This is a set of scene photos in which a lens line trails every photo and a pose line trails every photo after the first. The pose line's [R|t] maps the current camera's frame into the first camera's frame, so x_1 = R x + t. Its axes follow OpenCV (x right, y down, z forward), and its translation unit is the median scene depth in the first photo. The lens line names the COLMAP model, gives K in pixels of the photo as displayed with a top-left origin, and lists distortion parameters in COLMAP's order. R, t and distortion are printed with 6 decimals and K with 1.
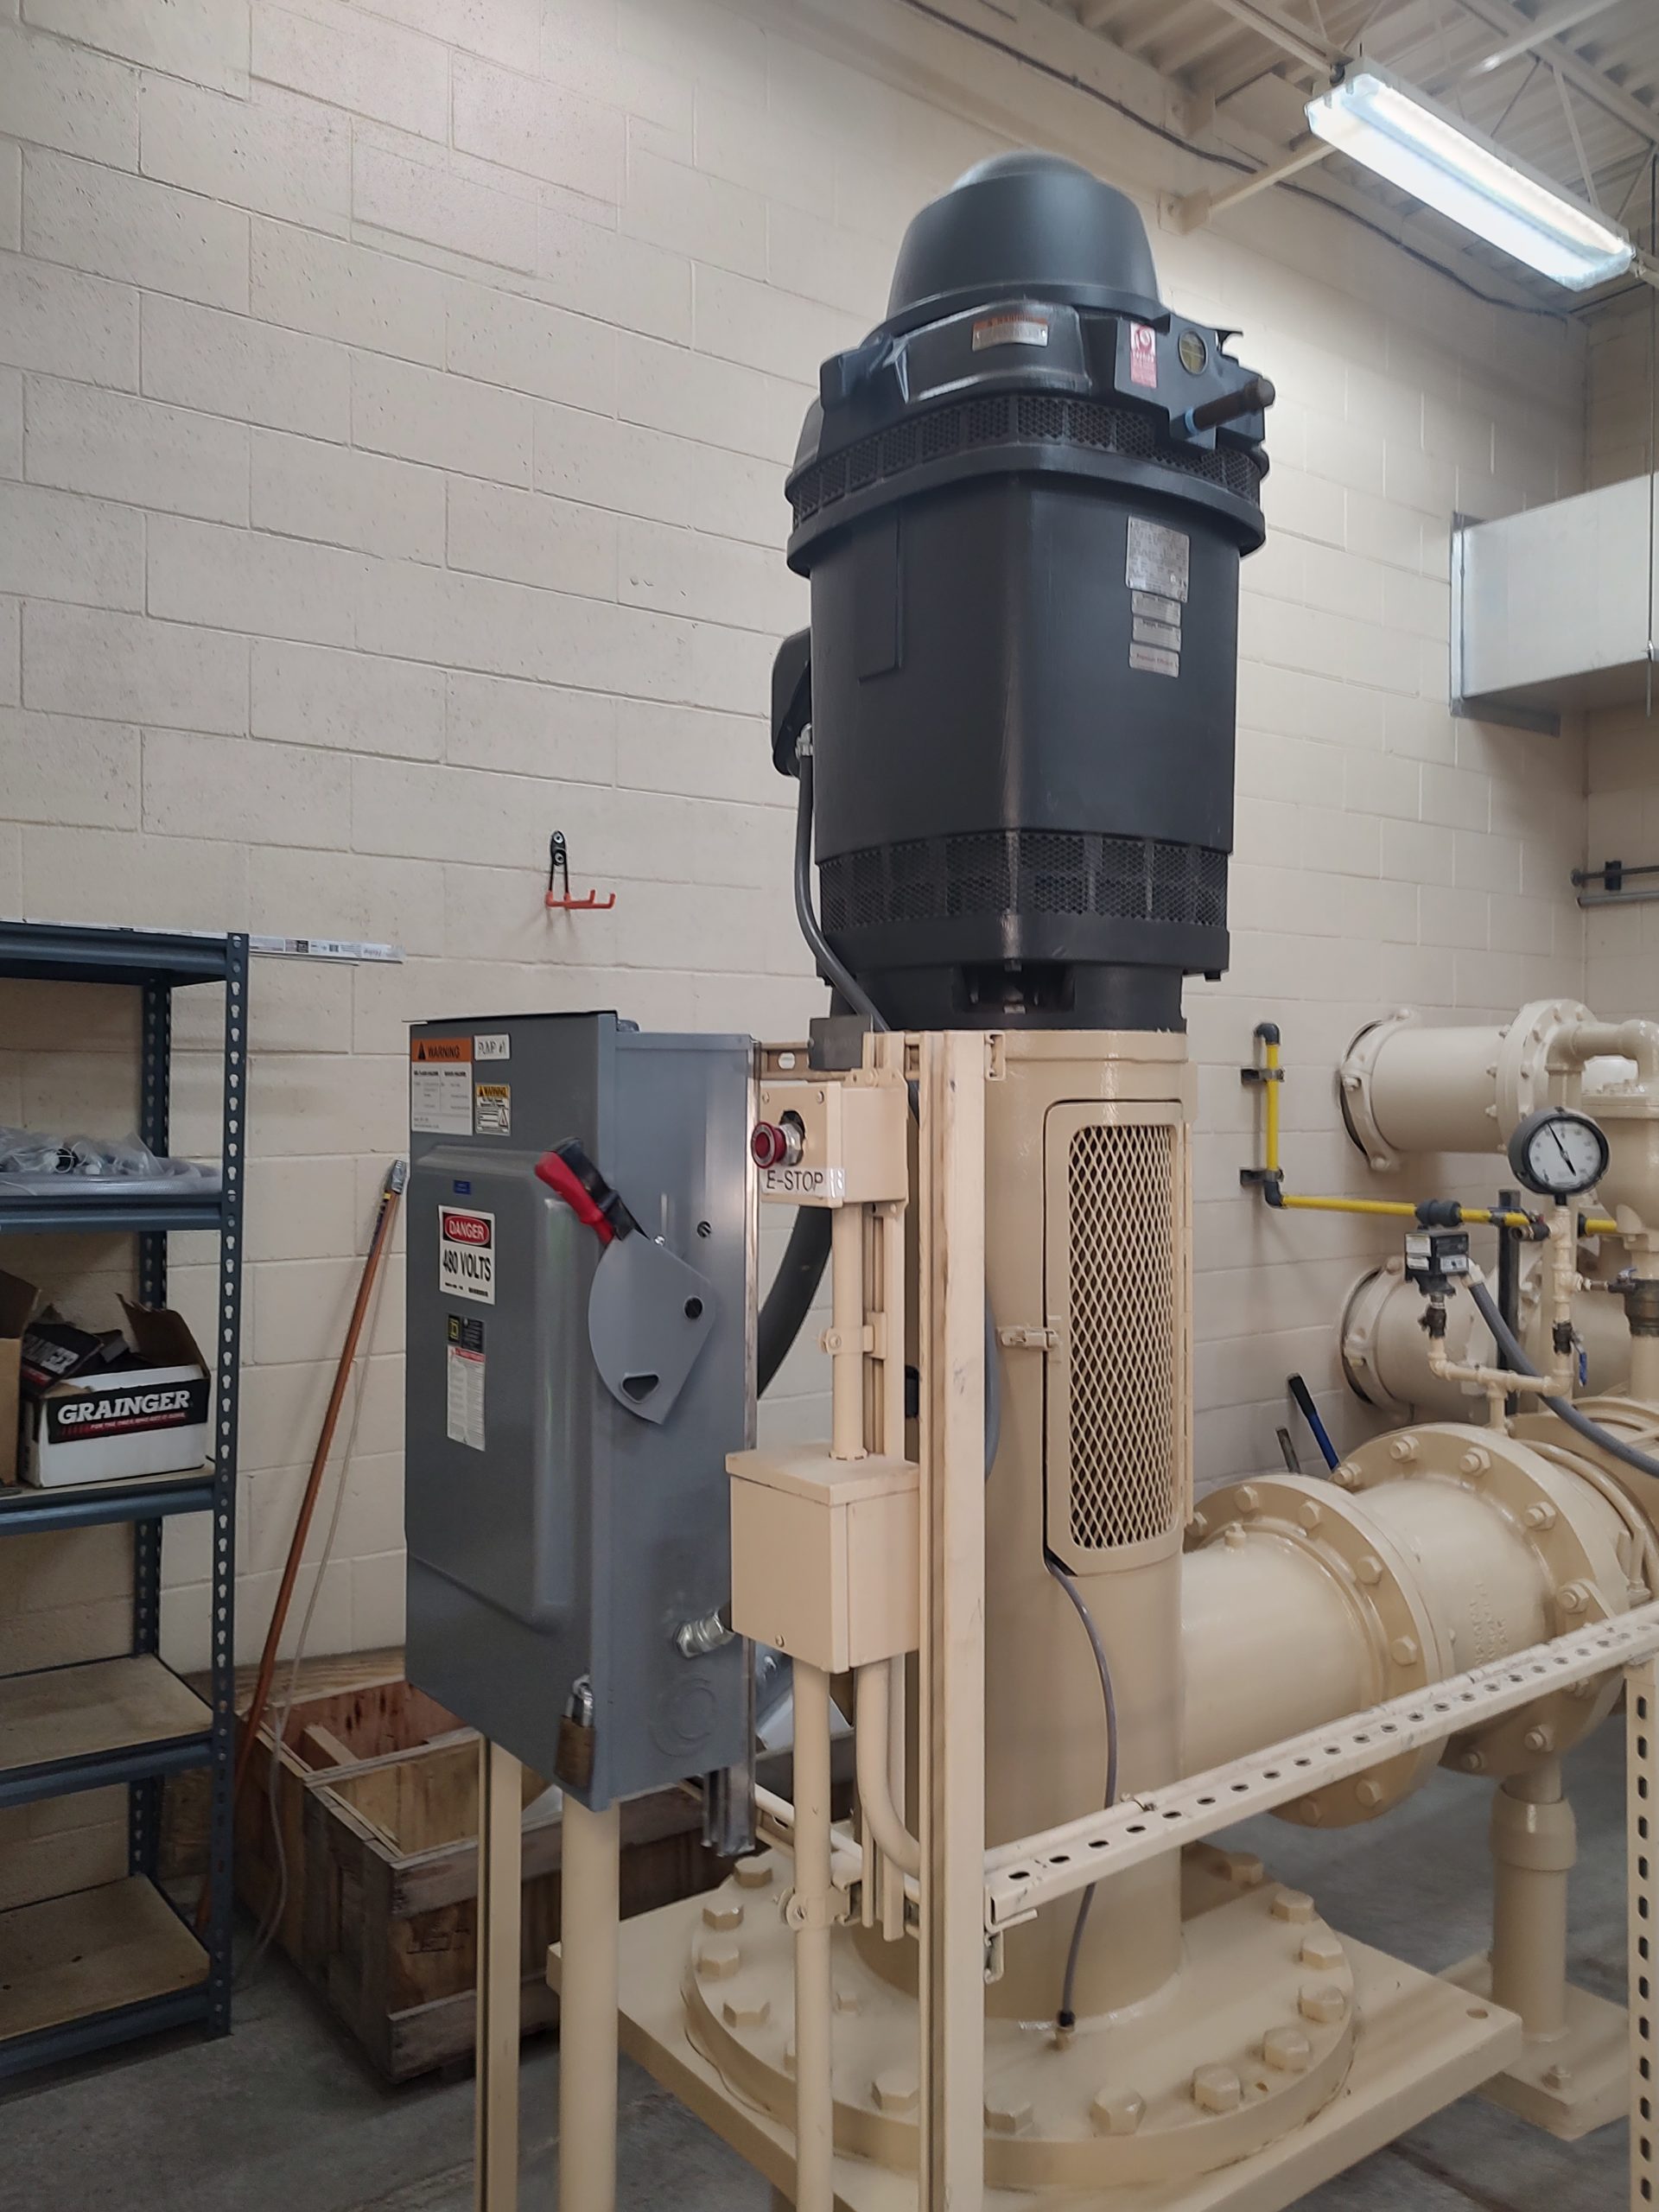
lens RADIAL K [[1722.0, 0, 829.5], [0, 1722.0, 1106.0], [0, 0, 1]] dist [0.008942, -0.008438]
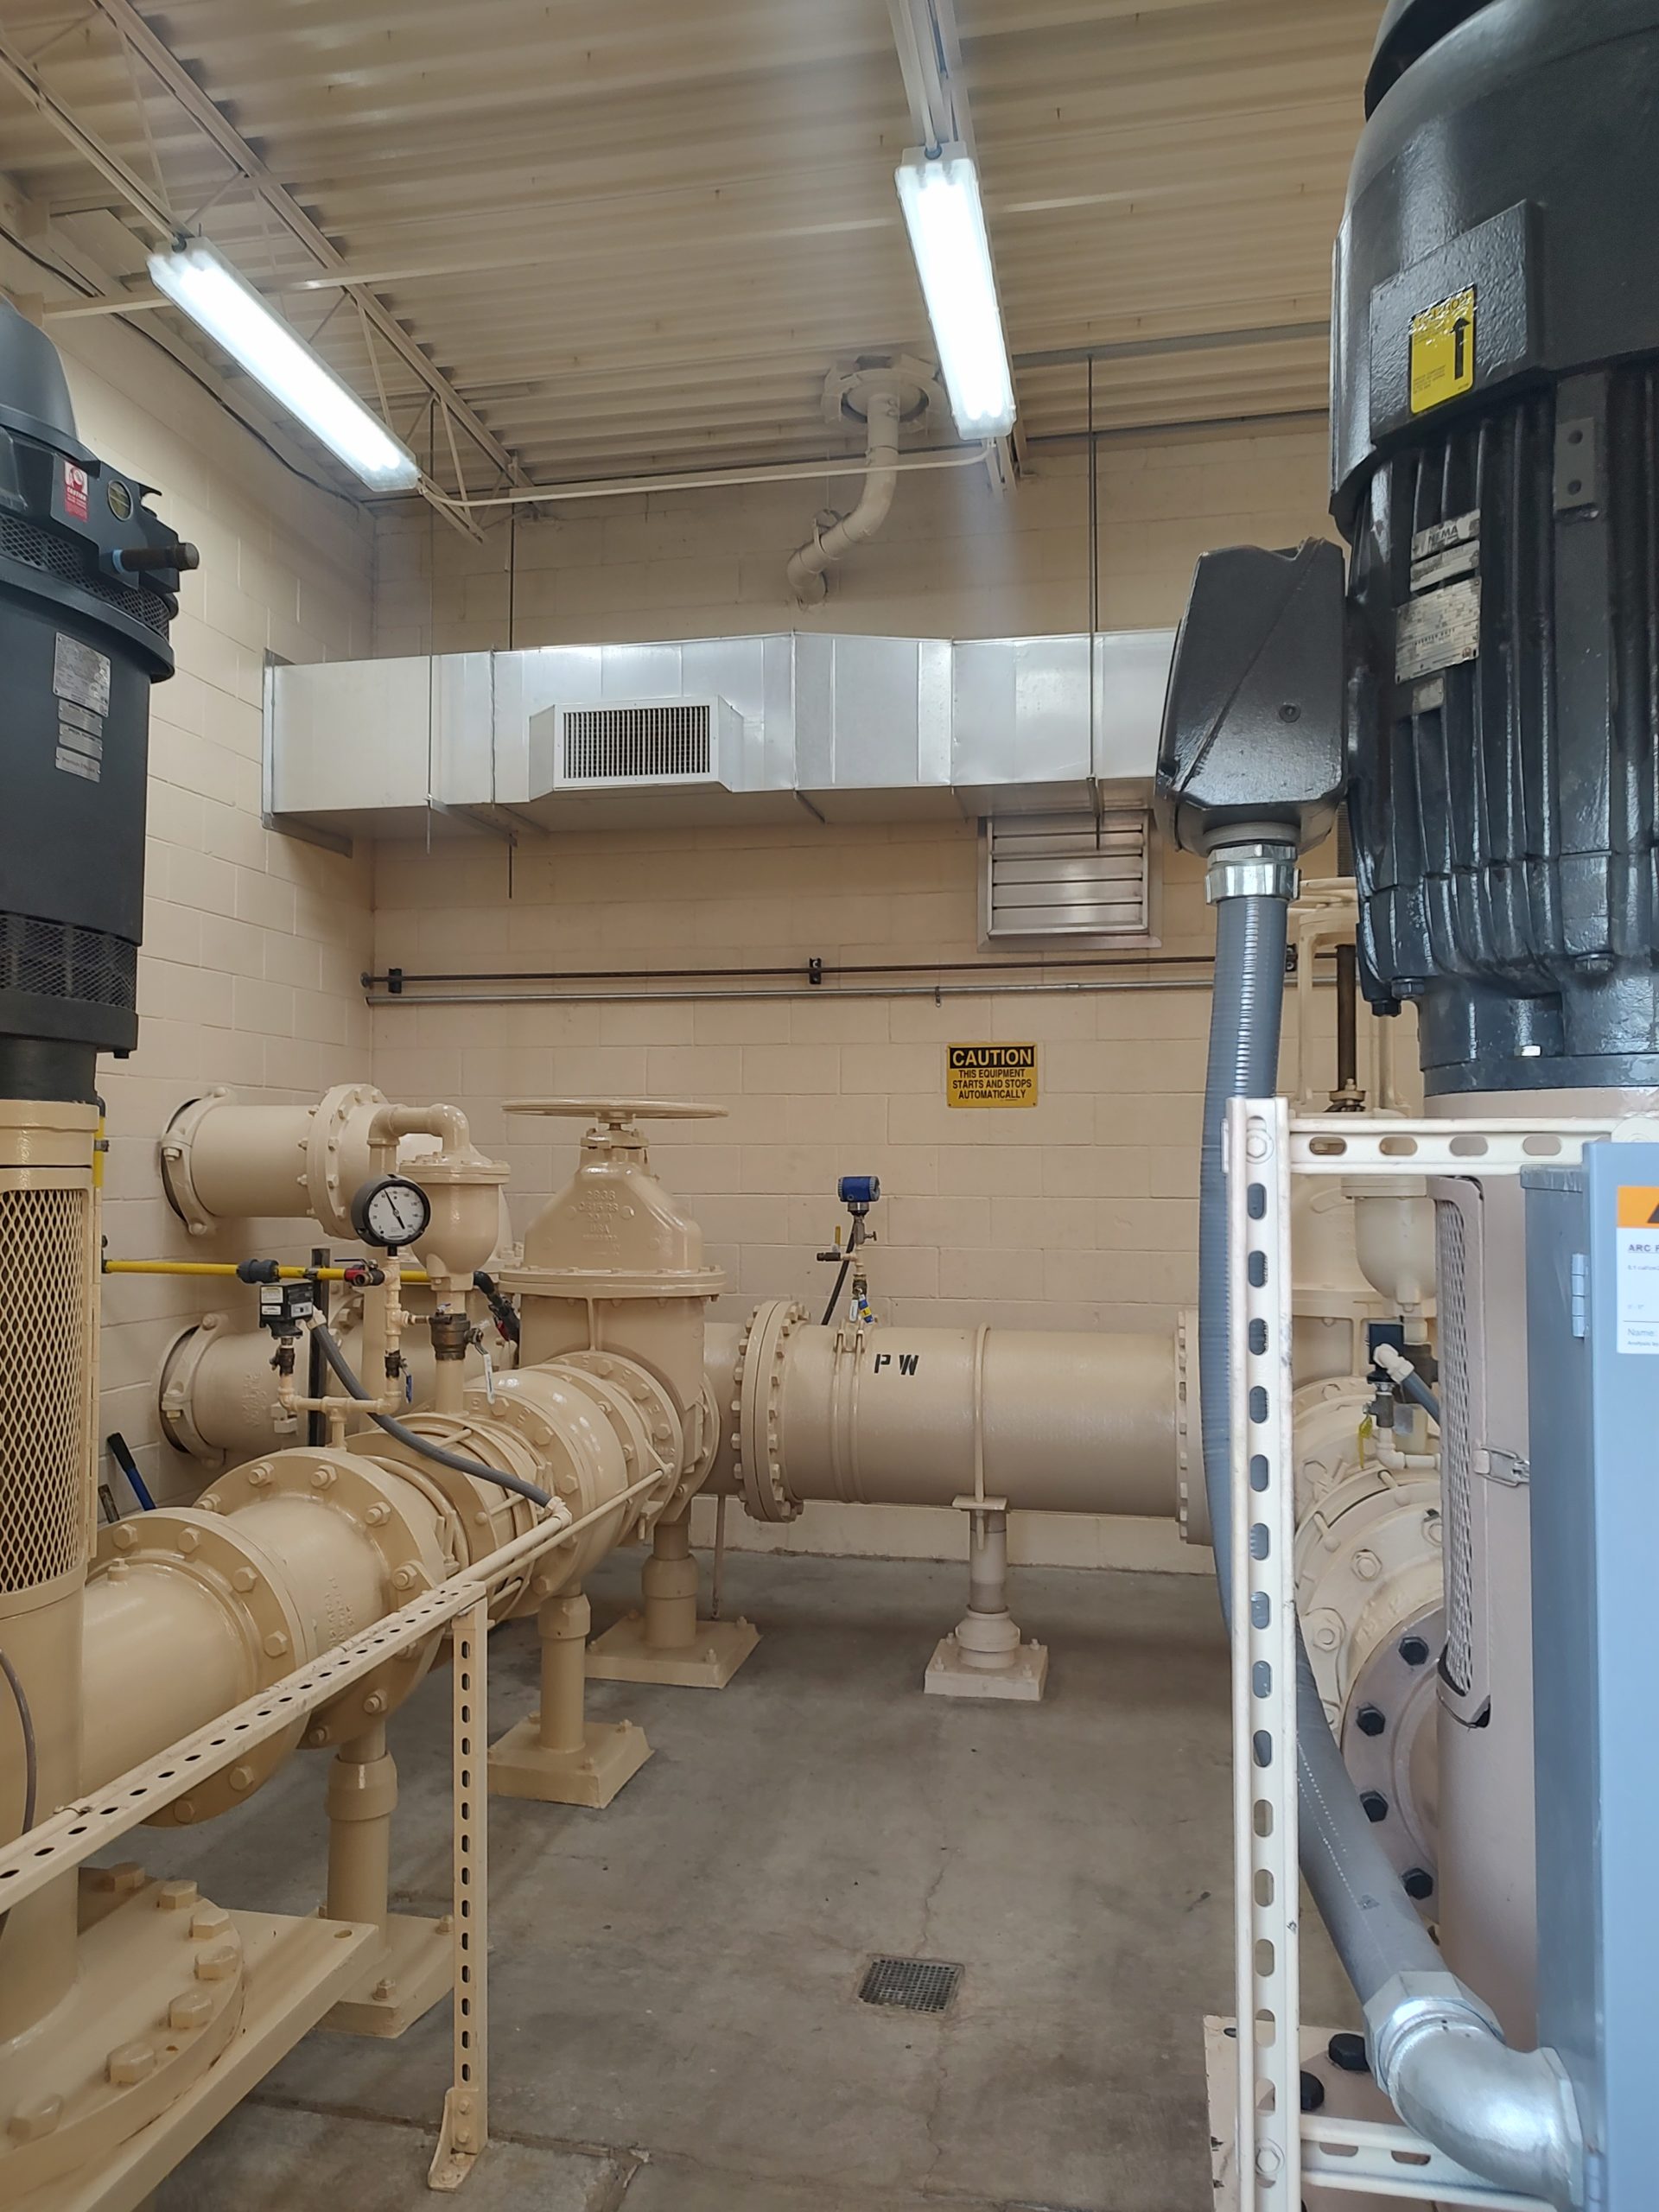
lens RADIAL K [[1722.0, 0, 829.5], [0, 1722.0, 1106.0], [0, 0, 1]] dist [0.008942, -0.008438]
pose [[0.747470, 0.026023, 0.663786, -0.159158], [0.003718, 0.999053, -0.043353, 0.006832], [-0.664285, 0.034874, 0.746665, -0.117417]]
